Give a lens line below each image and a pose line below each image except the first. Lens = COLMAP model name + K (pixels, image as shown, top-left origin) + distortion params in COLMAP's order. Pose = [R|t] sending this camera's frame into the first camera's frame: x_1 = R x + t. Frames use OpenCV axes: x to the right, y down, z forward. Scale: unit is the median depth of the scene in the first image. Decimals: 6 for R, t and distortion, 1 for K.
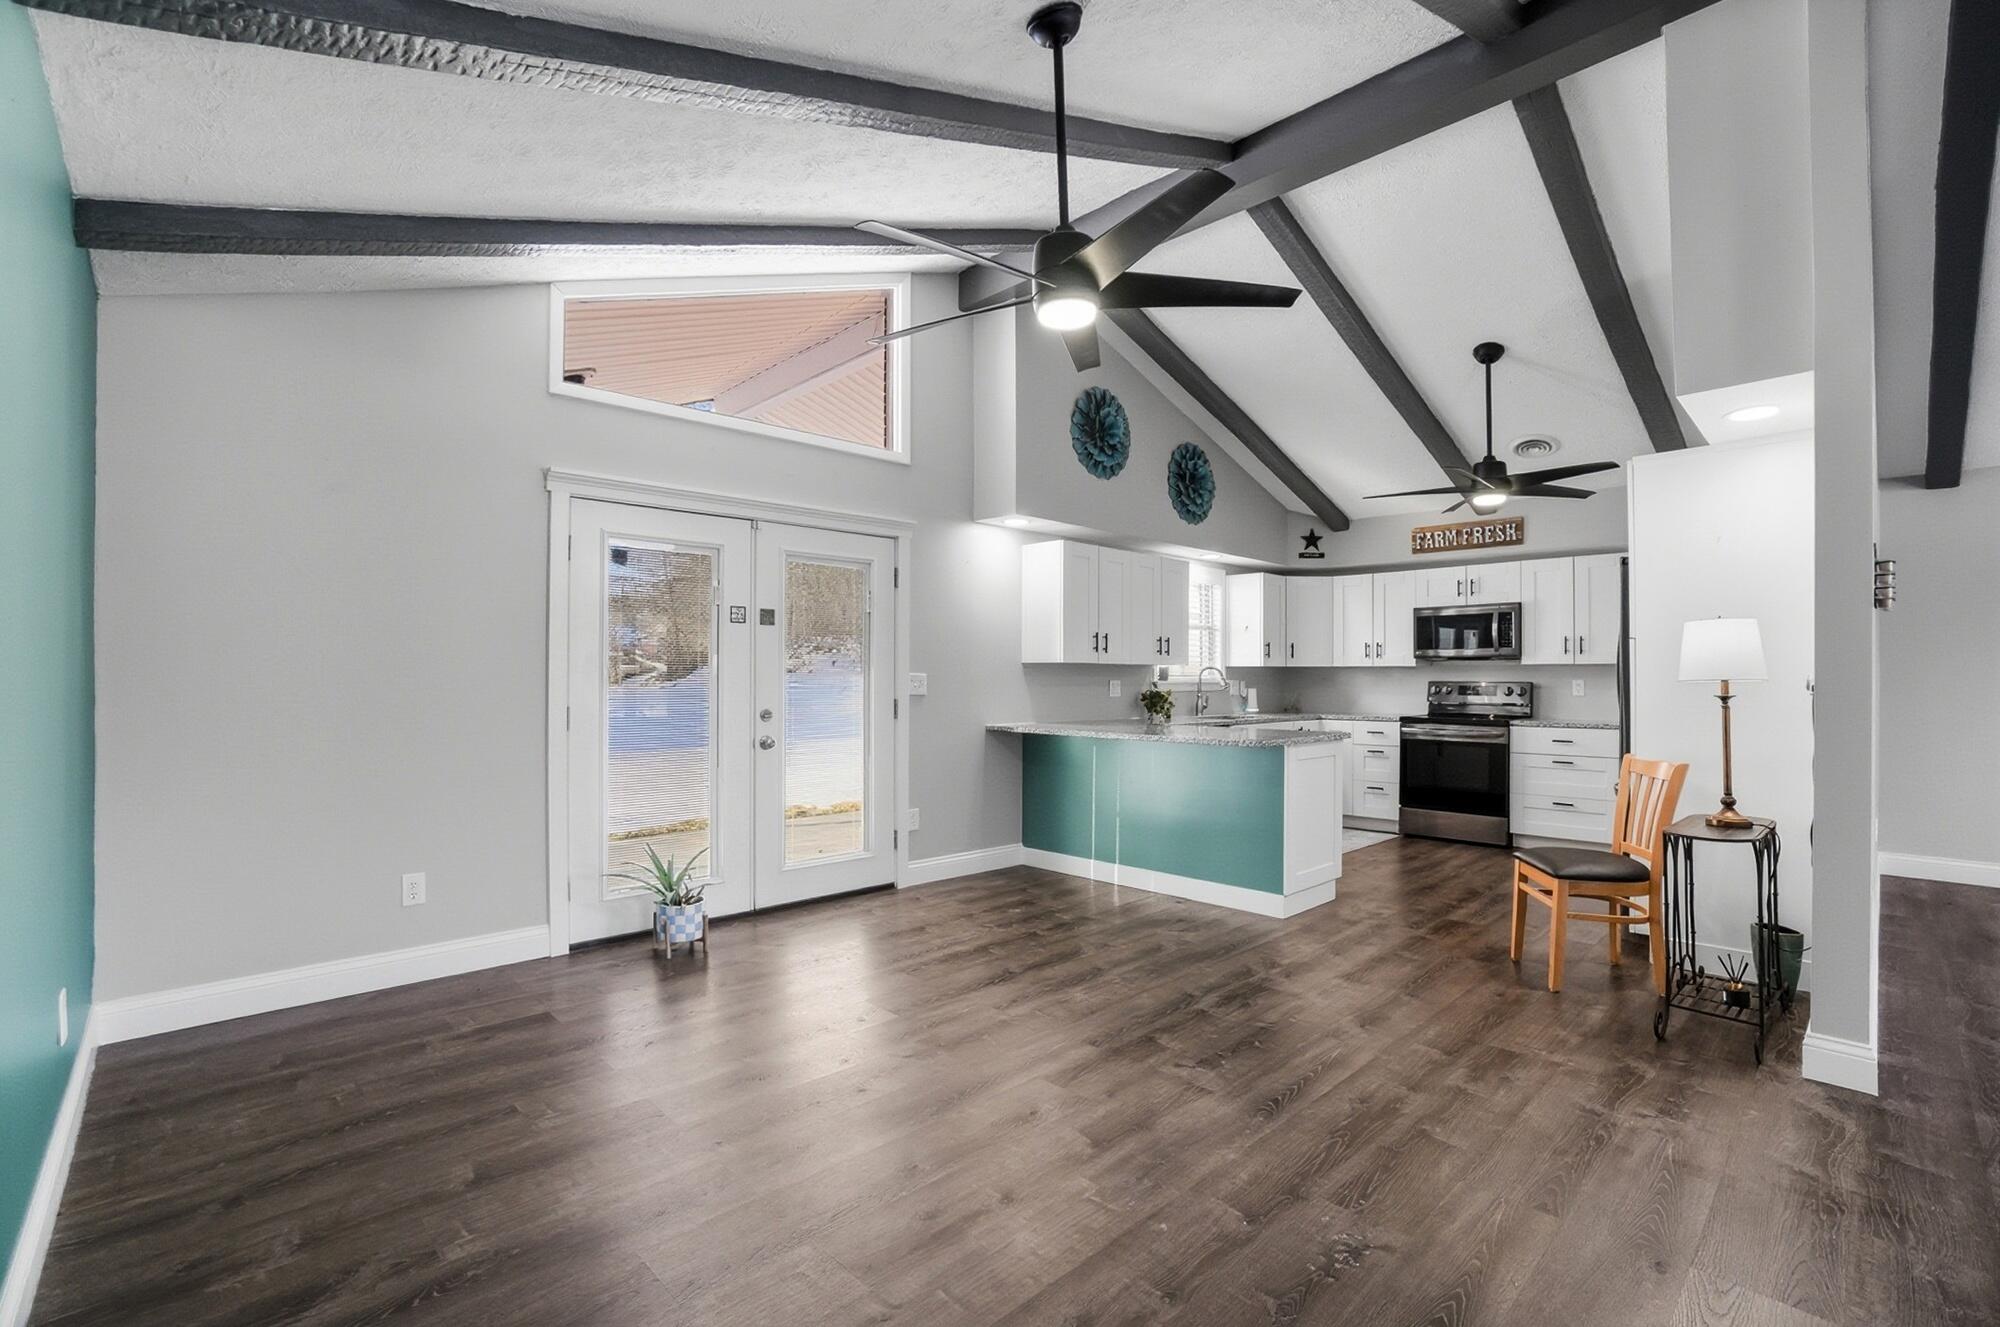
lens RADIAL K [[885.9, 0, 996.4], [0, 885.9, 670.0], [0, 0, 1]] dist [-0.046492, 0.000434]
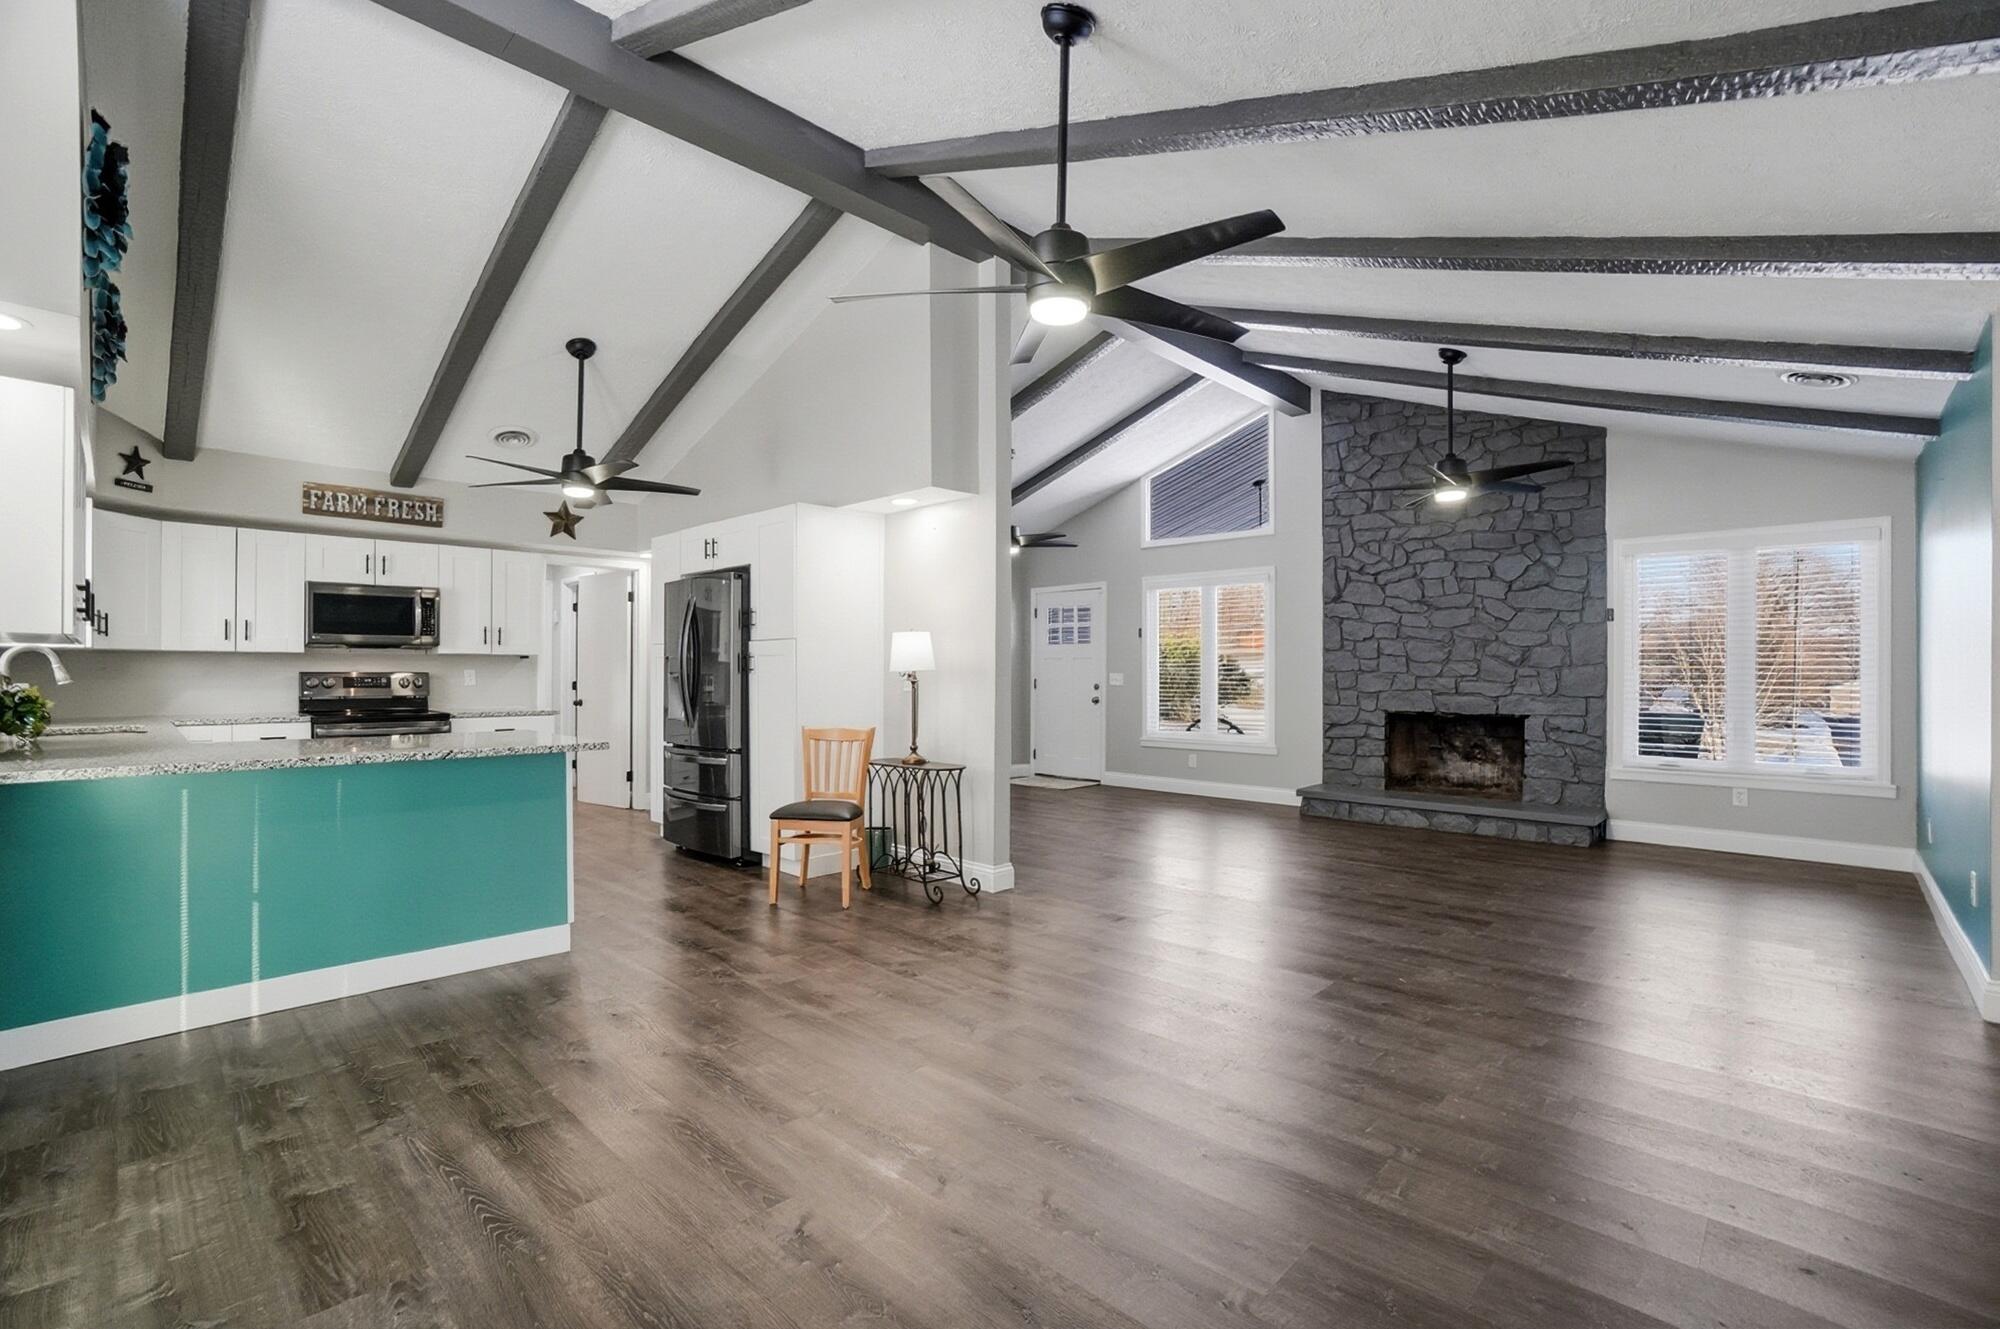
lens RADIAL K [[885.9, 0, 996.4], [0, 885.9, 671.0], [0, 0, 1]] dist [-0.046492, 0.000434]
pose [[-0.041882, -0.000806, 0.999122, -0.367272], [-0.010949, 0.999940, 0.000348, 0.005038], [-0.999063, -0.010925, -0.041888, 0.433063]]
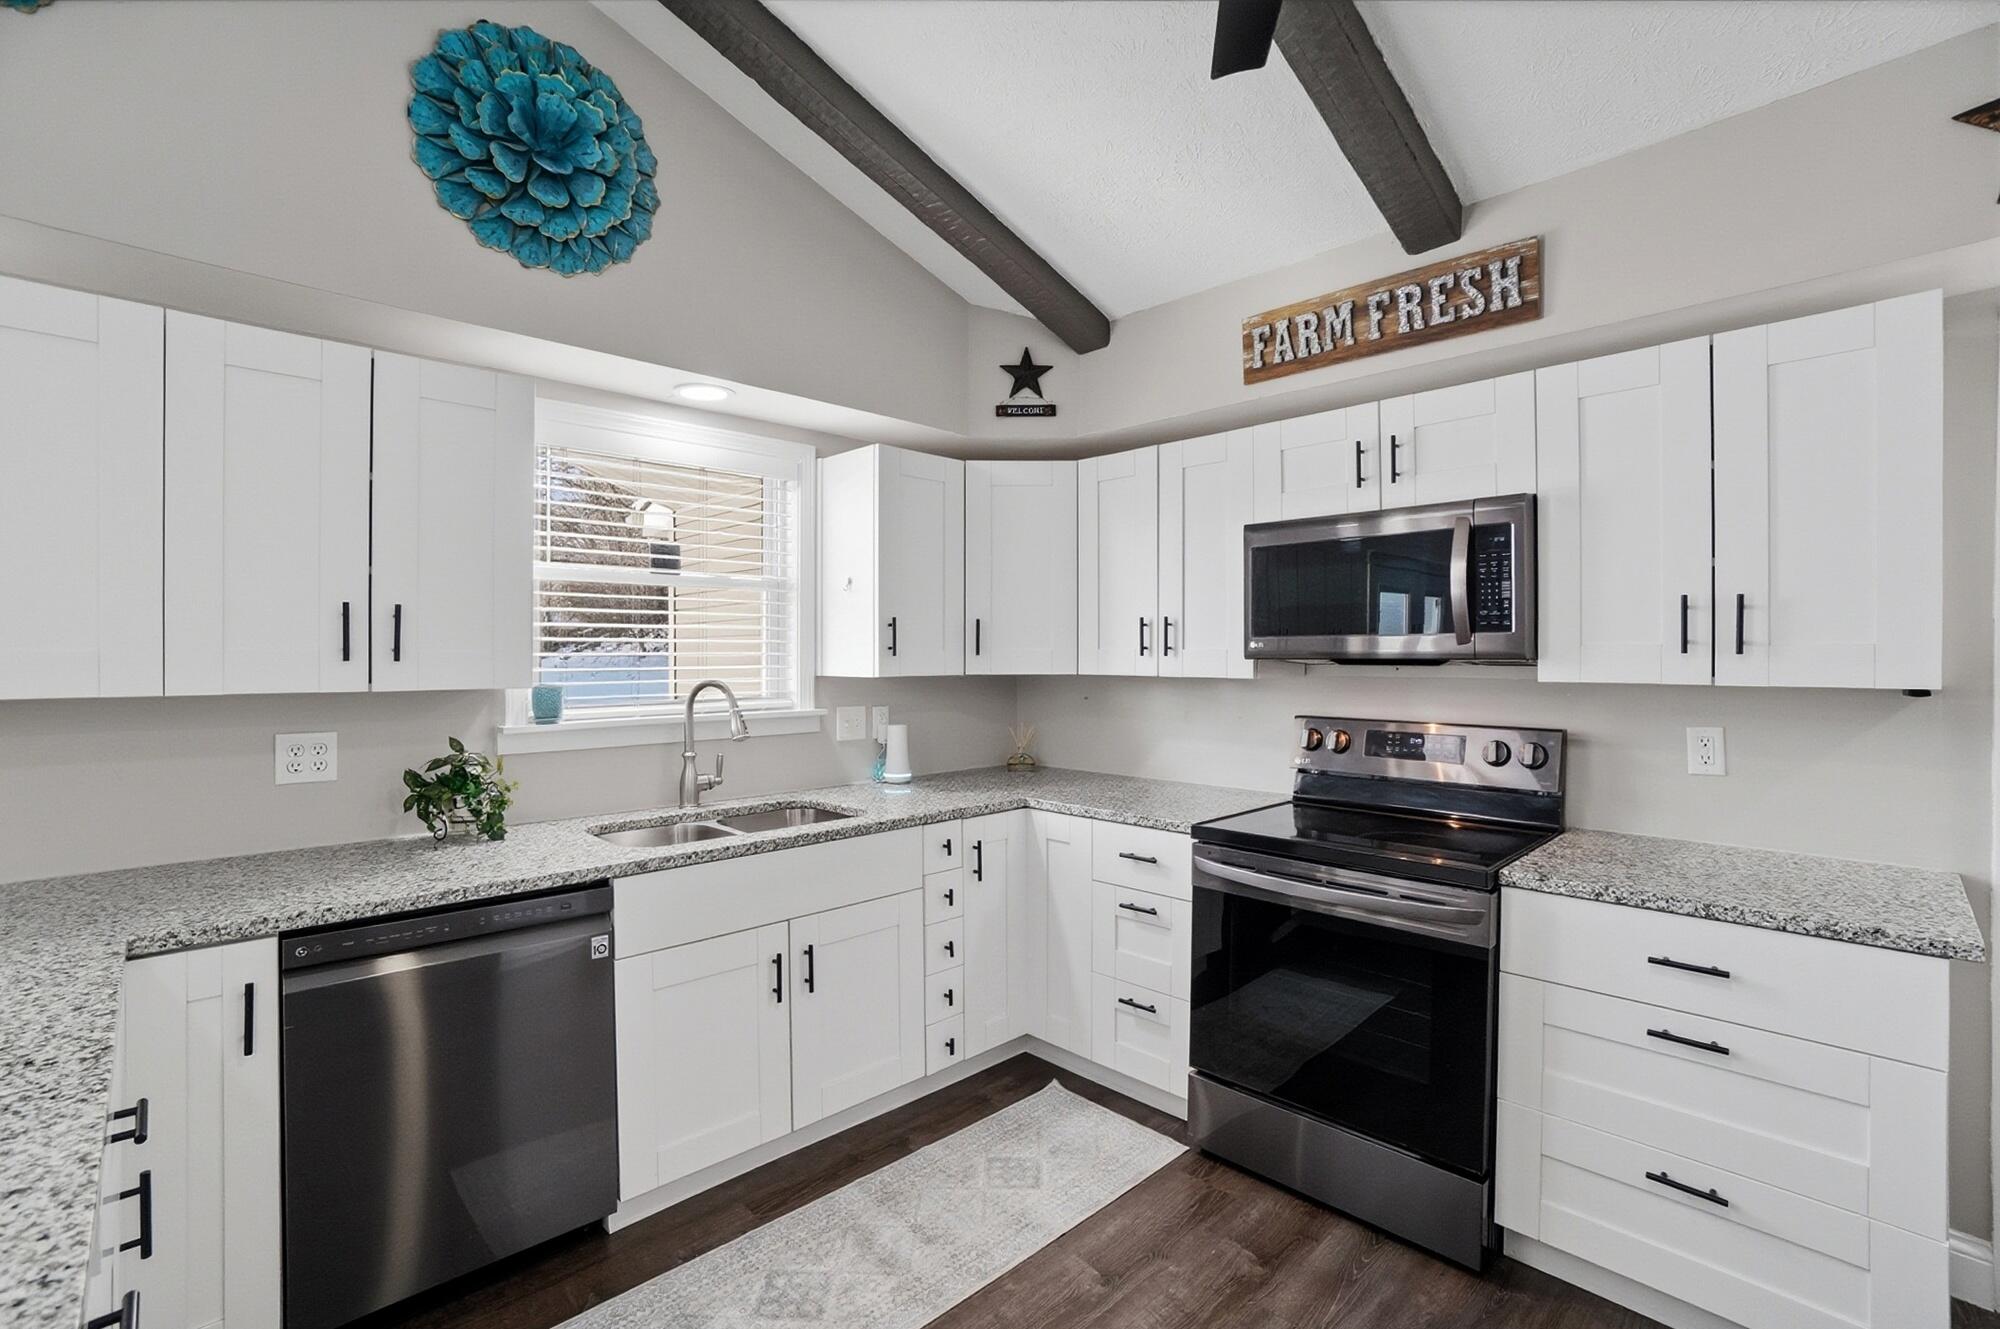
lens RADIAL K [[897.7, 0, 982.0], [0, 897.7, 655.2], [0, 0, 1]] dist [-0.053480, 0.018414]
pose [[0.999994, -0.002528, -0.002322, 0.394089], [0.002551, 0.999948, 0.009921, -0.020734], [0.002297, -0.009927, 0.999948, 0.667290]]
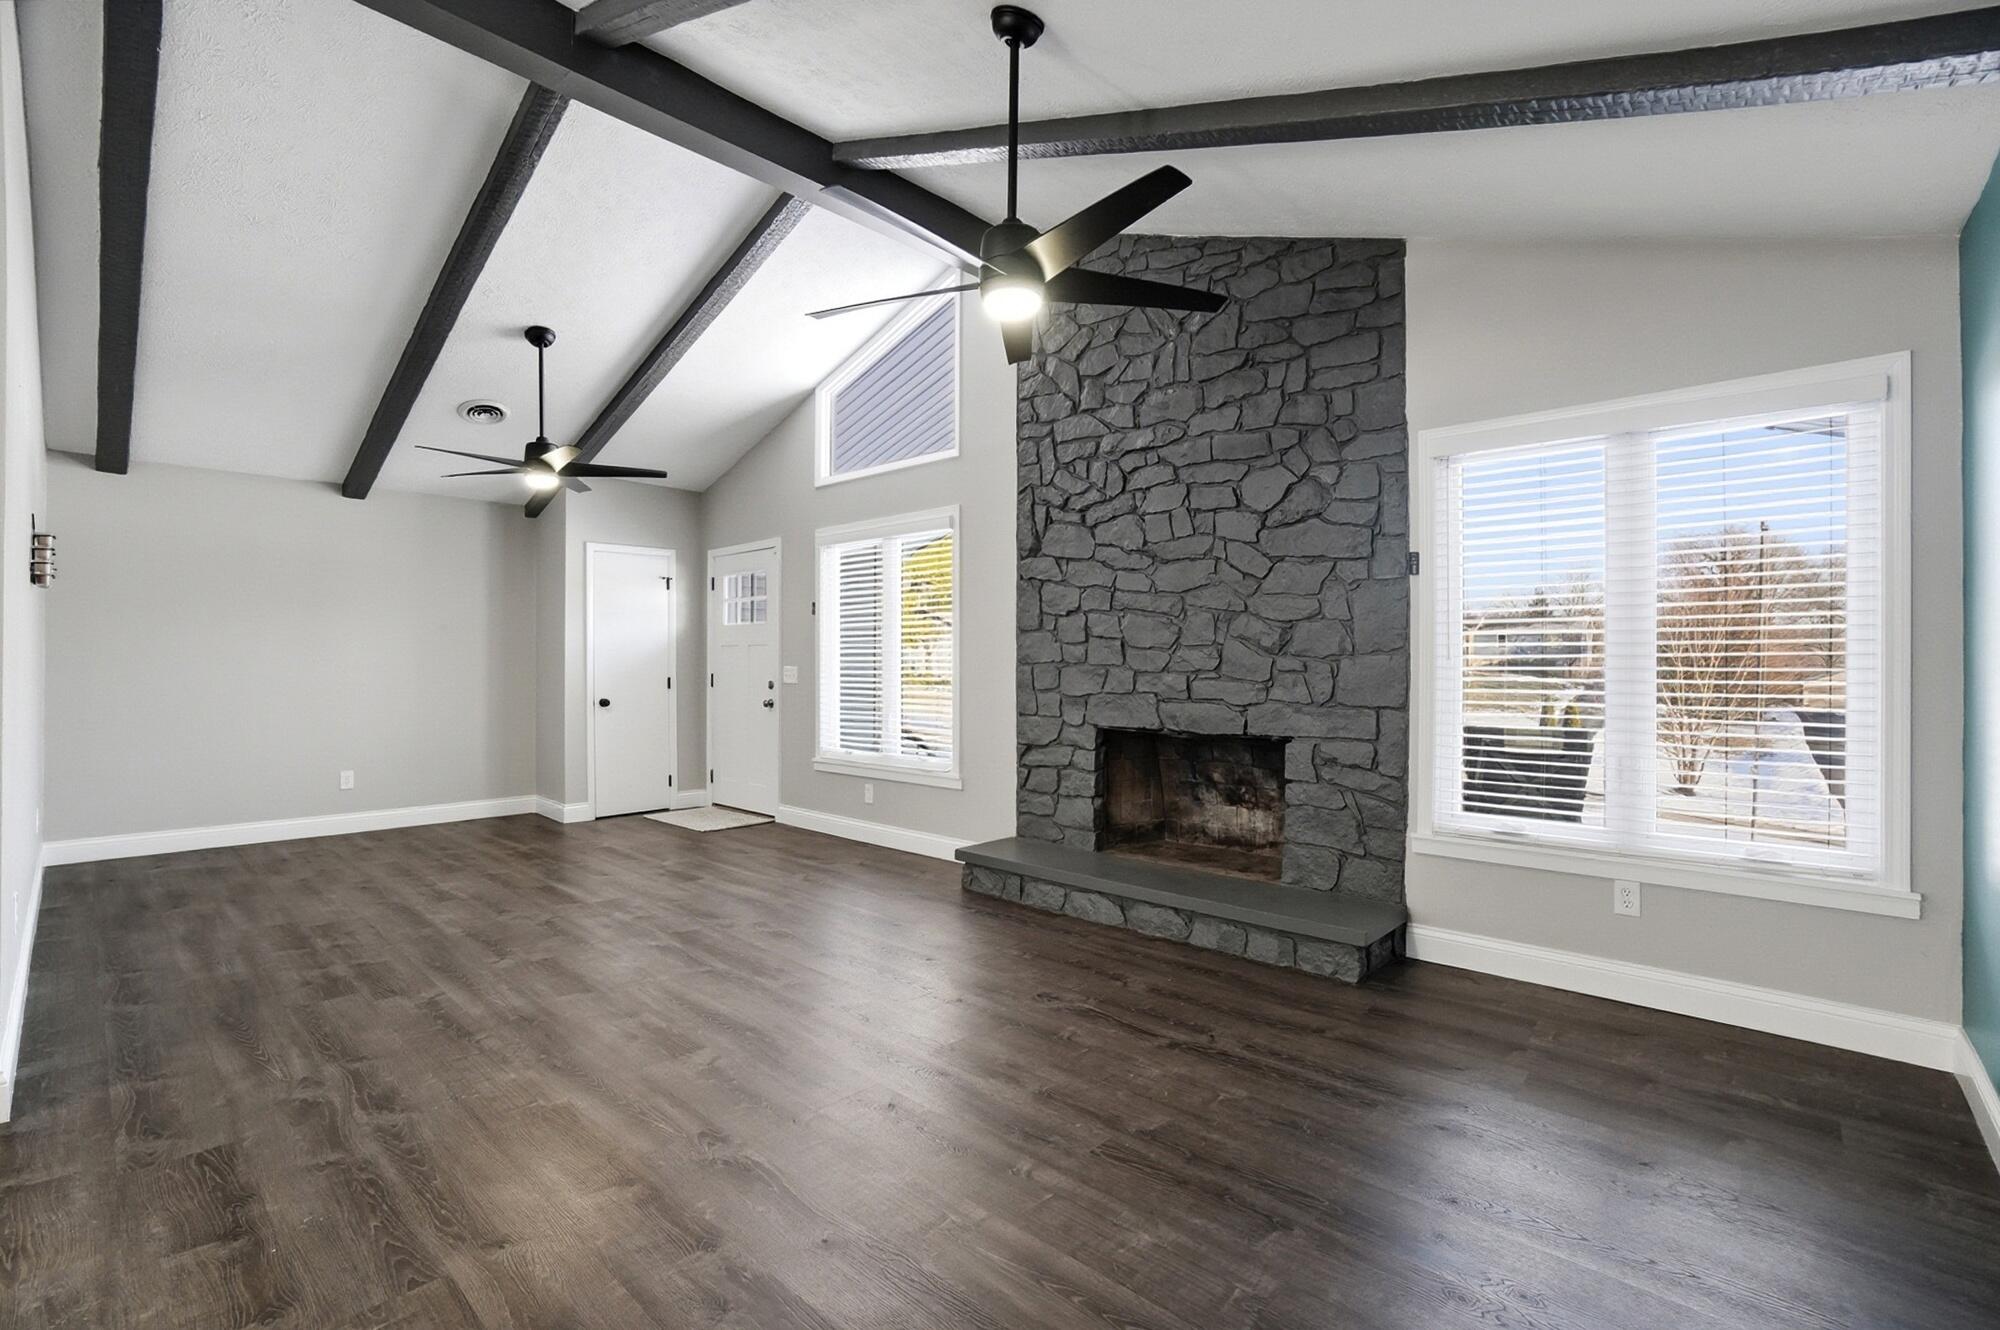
lens RADIAL K [[883.3, 0, 998.6], [0, 883.3, 660.5], [0, 0, 1]] dist [-0.056673, 0.000159]
pose [[-0.056687, 0.002187, 0.998390, -0.350871], [-0.010965, 0.999936, -0.002813, 0.004874], [-0.998332, -0.011107, -0.056659, 0.415372]]
